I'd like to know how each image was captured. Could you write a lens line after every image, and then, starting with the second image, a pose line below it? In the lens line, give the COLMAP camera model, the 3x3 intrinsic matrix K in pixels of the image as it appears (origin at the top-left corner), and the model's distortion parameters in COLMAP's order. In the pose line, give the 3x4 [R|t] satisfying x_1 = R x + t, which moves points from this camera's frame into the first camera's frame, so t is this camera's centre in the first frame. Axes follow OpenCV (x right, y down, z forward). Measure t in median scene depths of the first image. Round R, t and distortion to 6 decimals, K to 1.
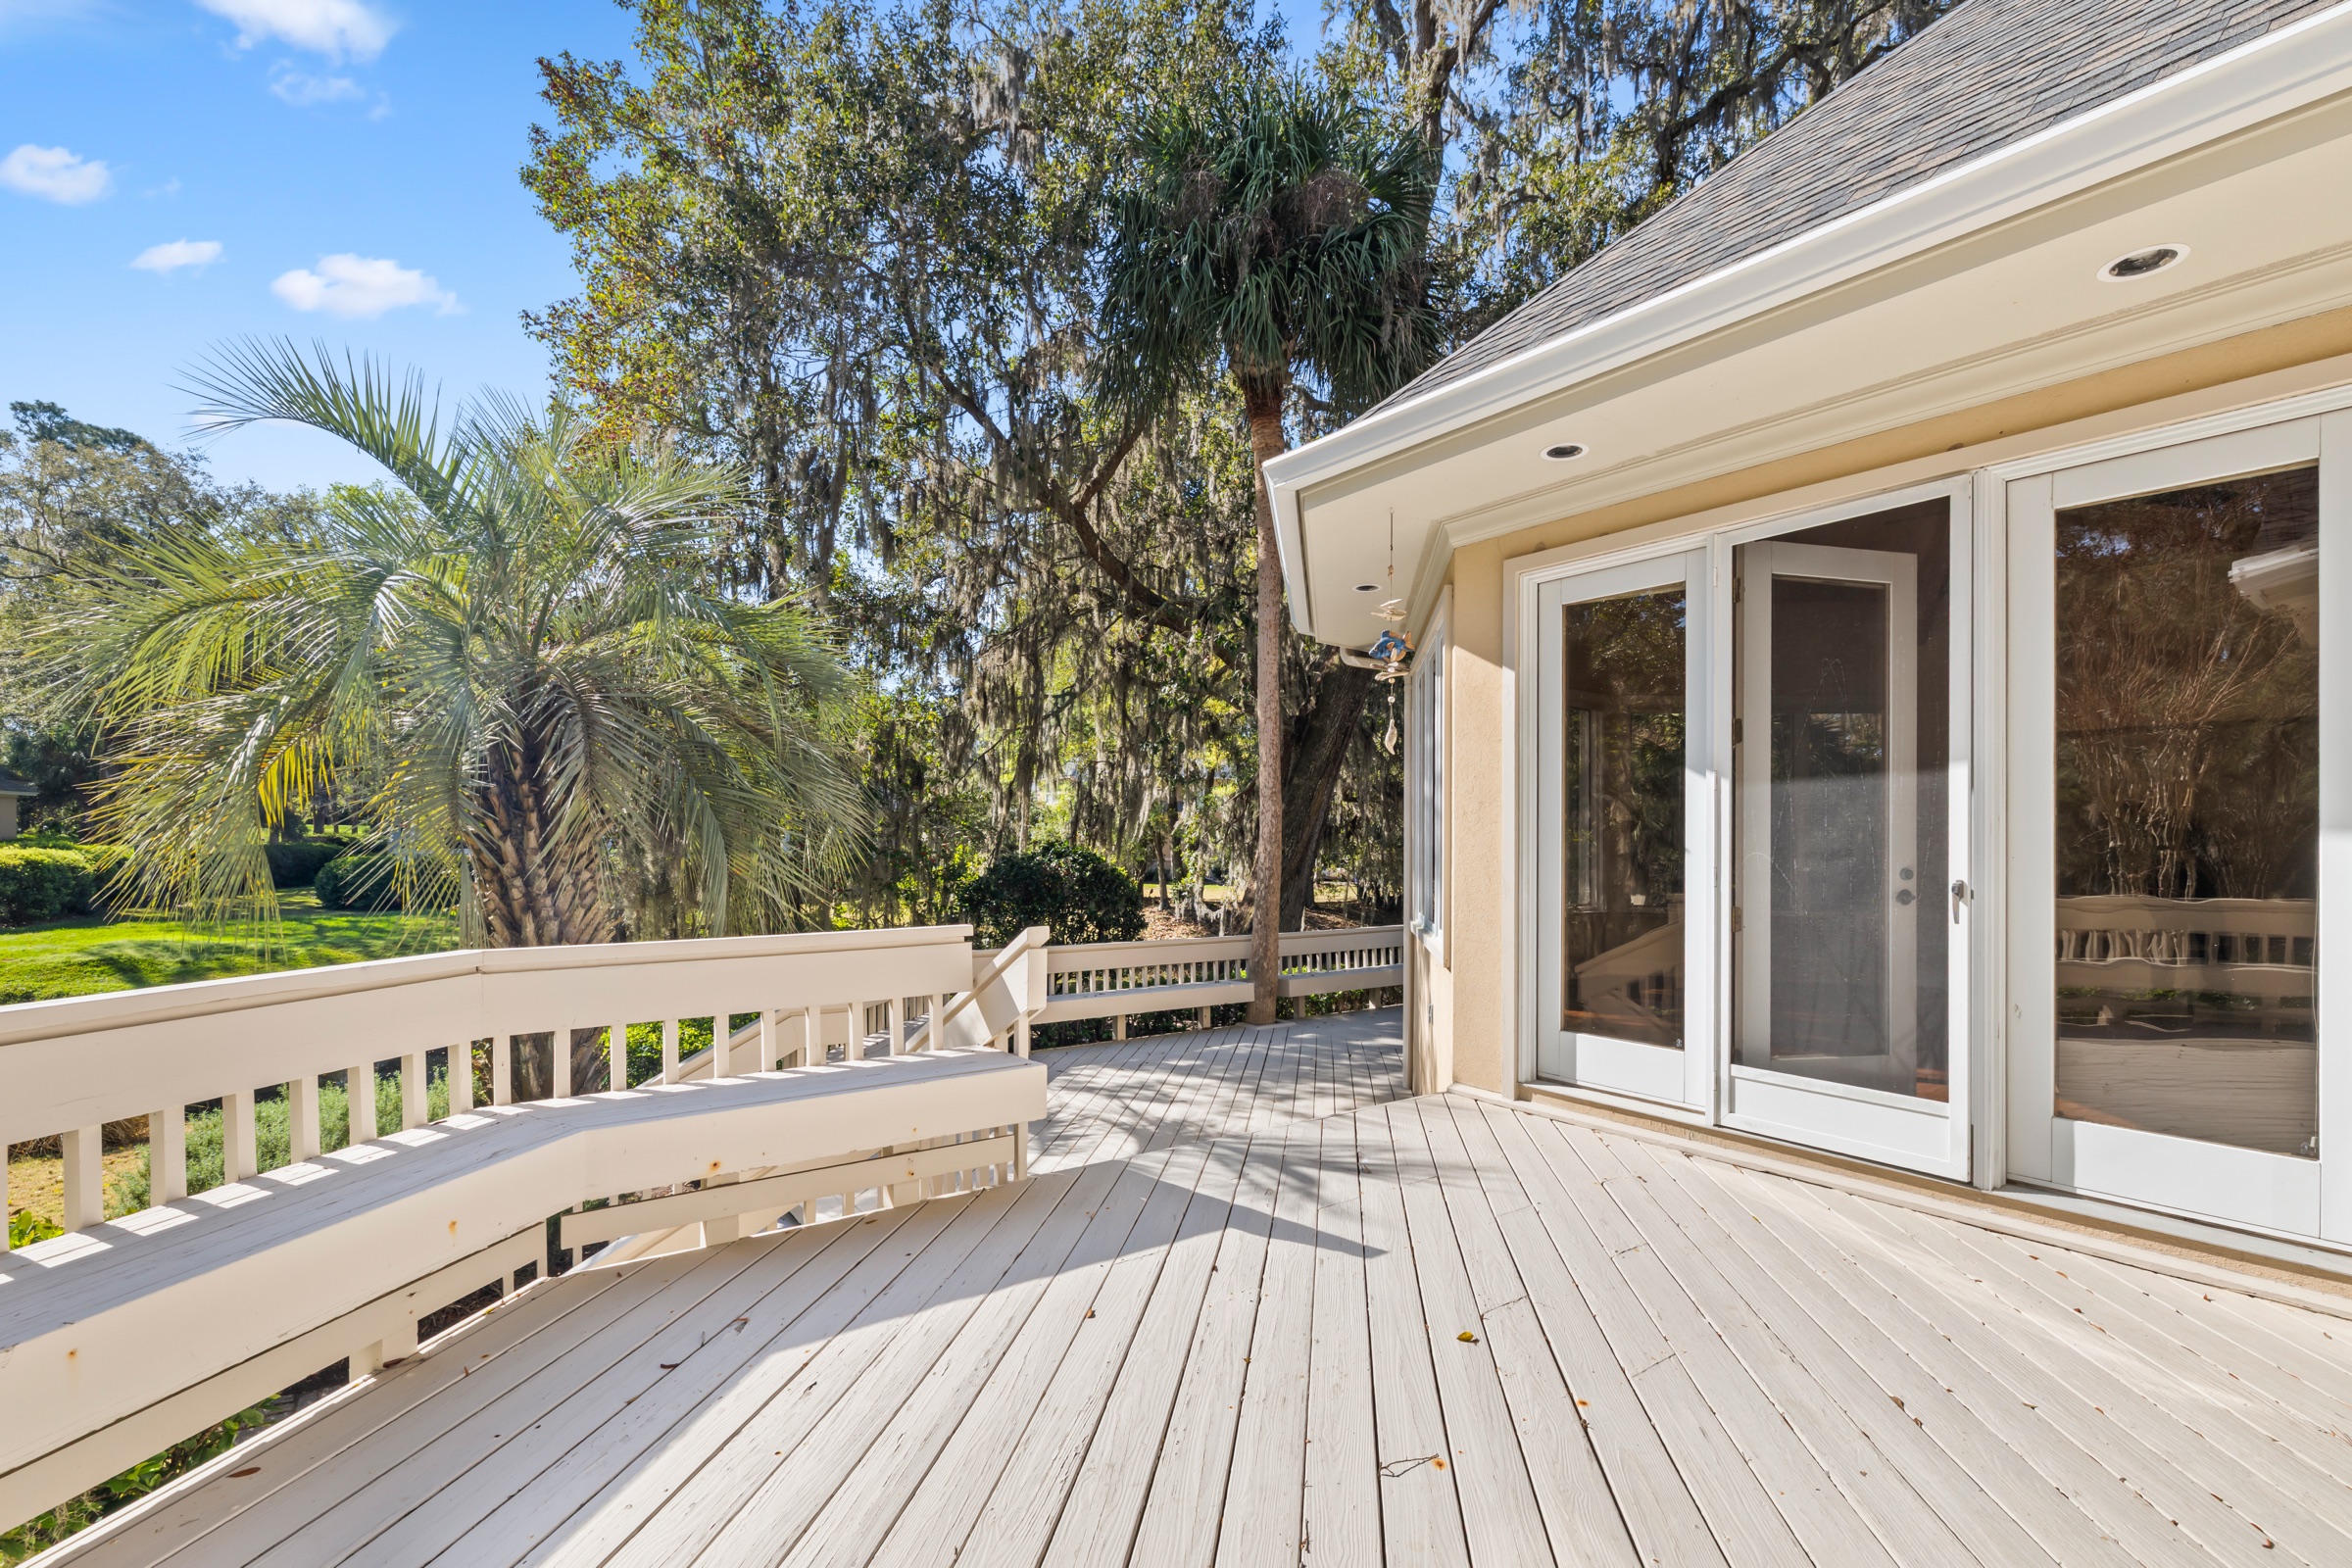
lens RADIAL K [[1030.5, 0, 1212.4], [0, 1030.5, 846.1], [0, 0, 1]] dist [0.008473, -0.000250]
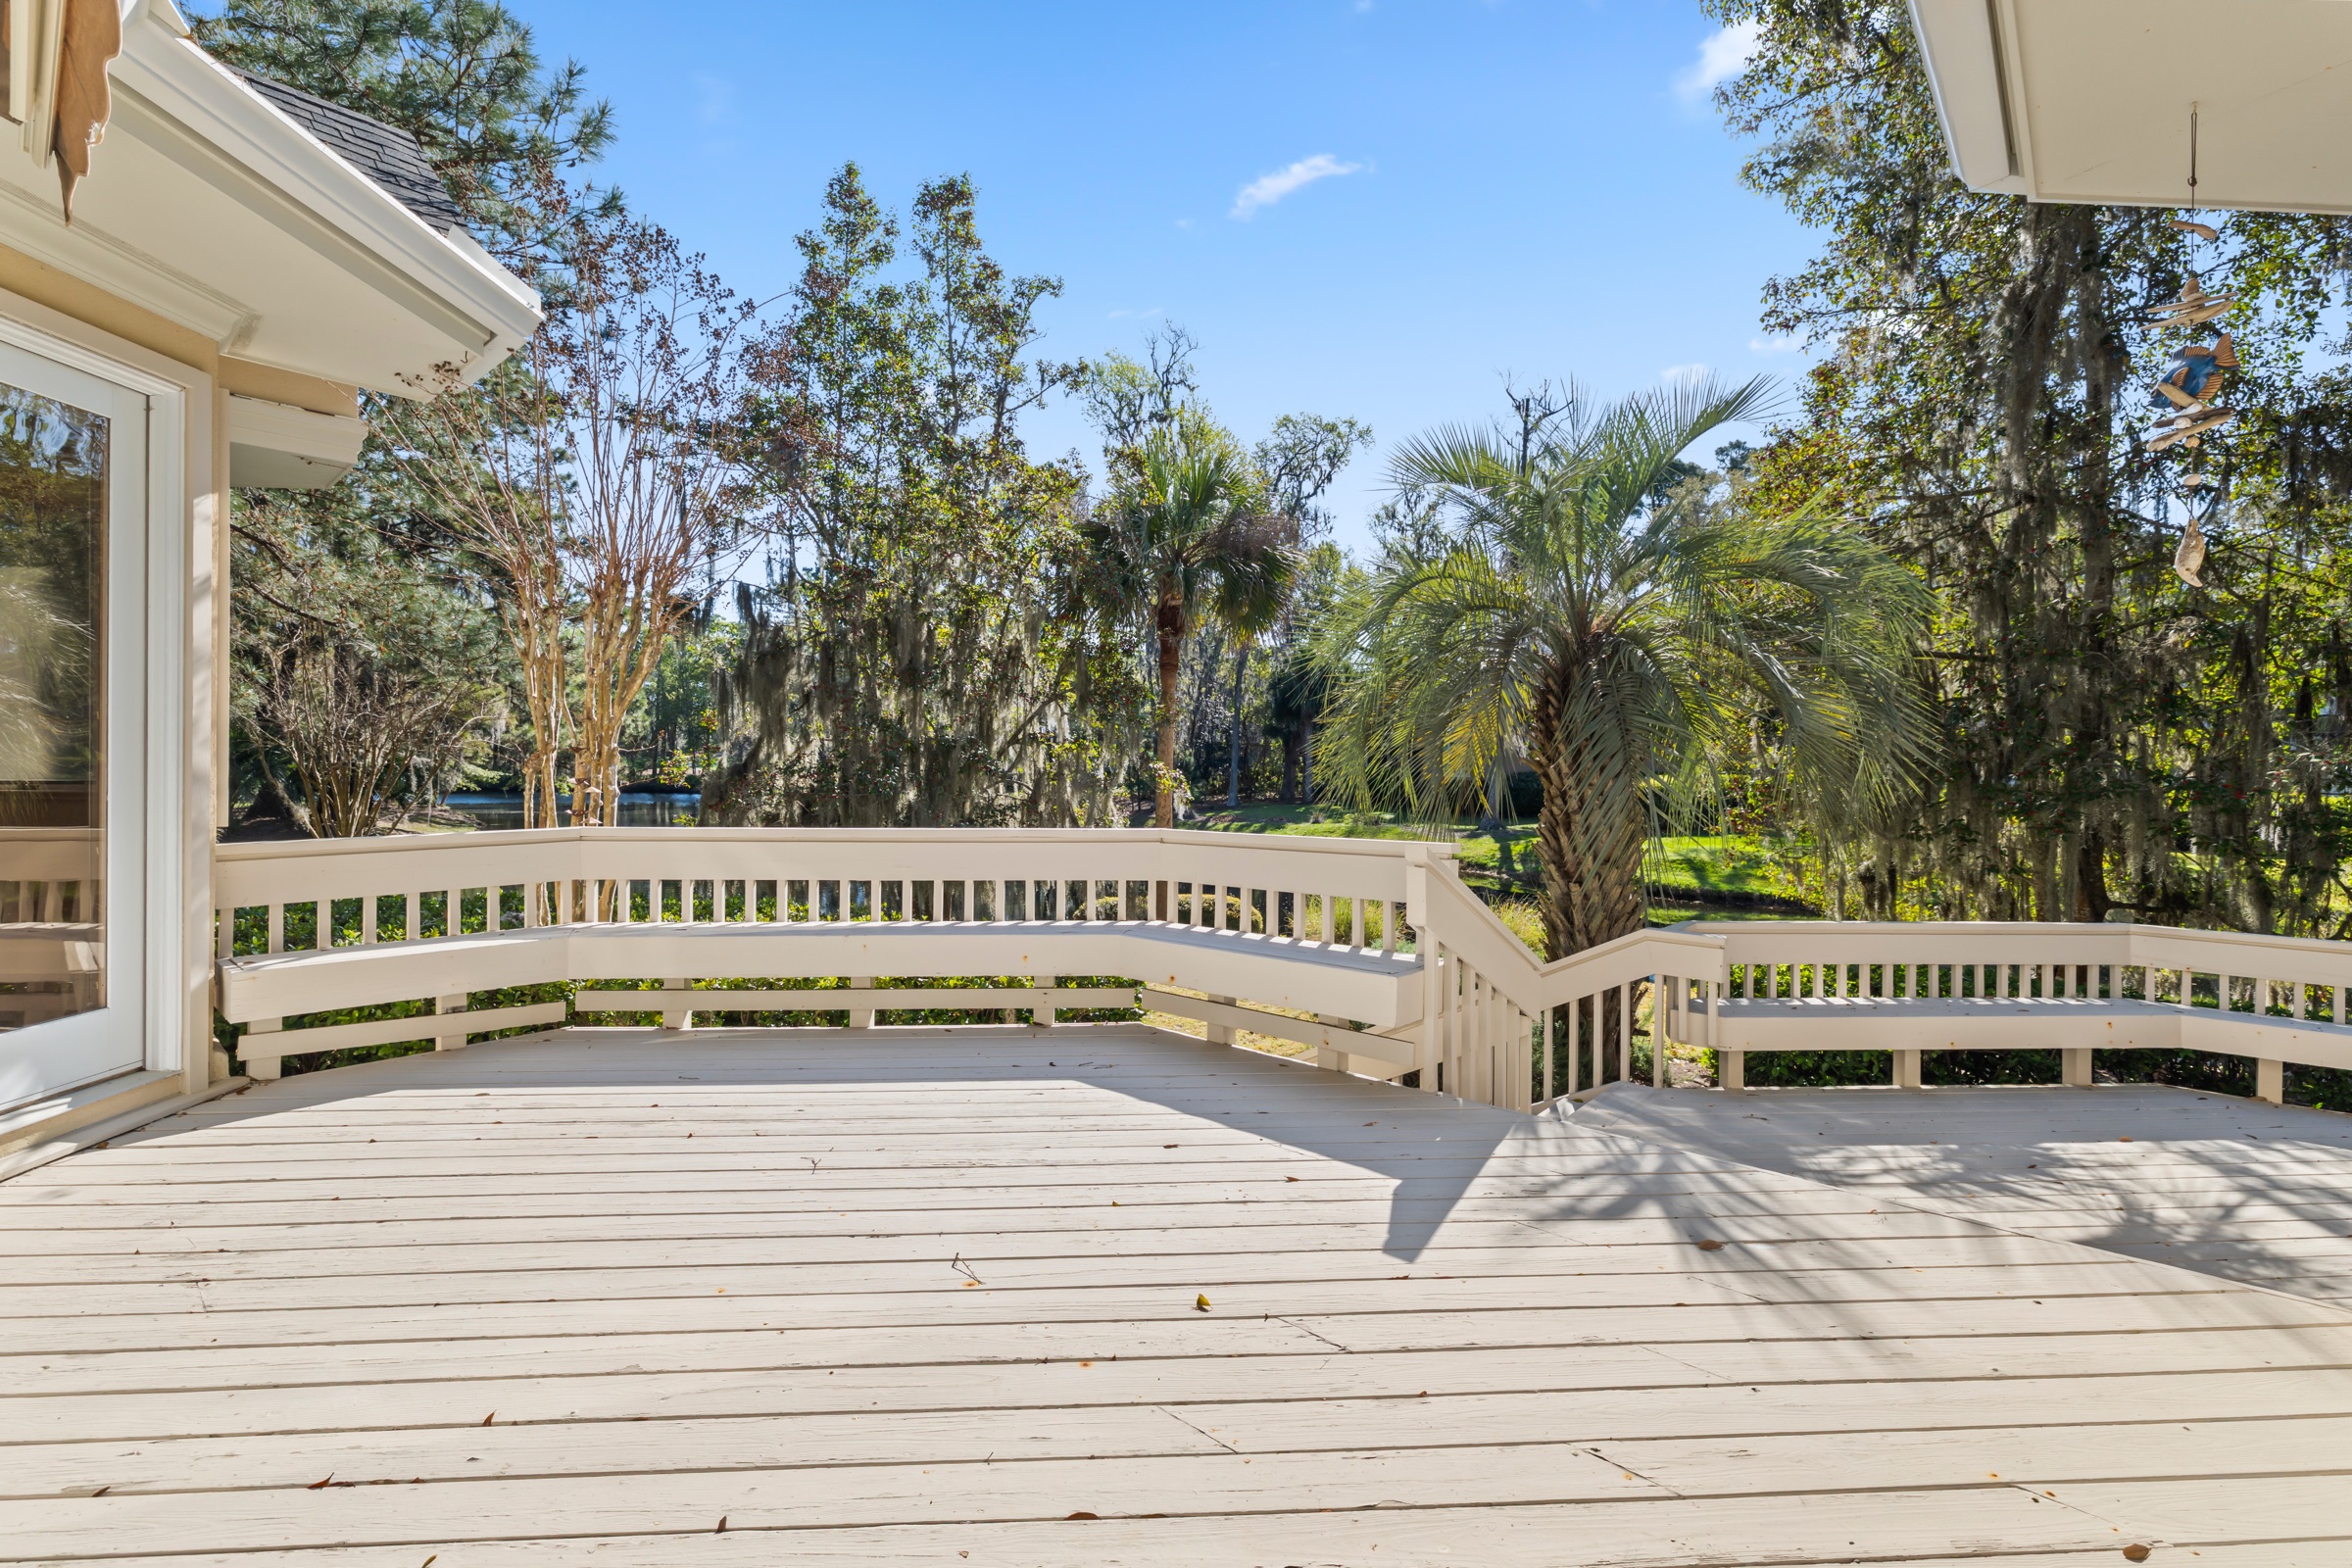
lens RADIAL K [[1030.5, 0, 1158.6], [0, 1030.5, 770.9], [0, 0, 1]] dist [0.008473, -0.000250]
pose [[0.188639, -0.000651, -0.982046, 0.719732], [-0.003453, 0.999993, -0.001326, 0.005167], [0.982041, 0.003641, 0.188635, 0.500555]]
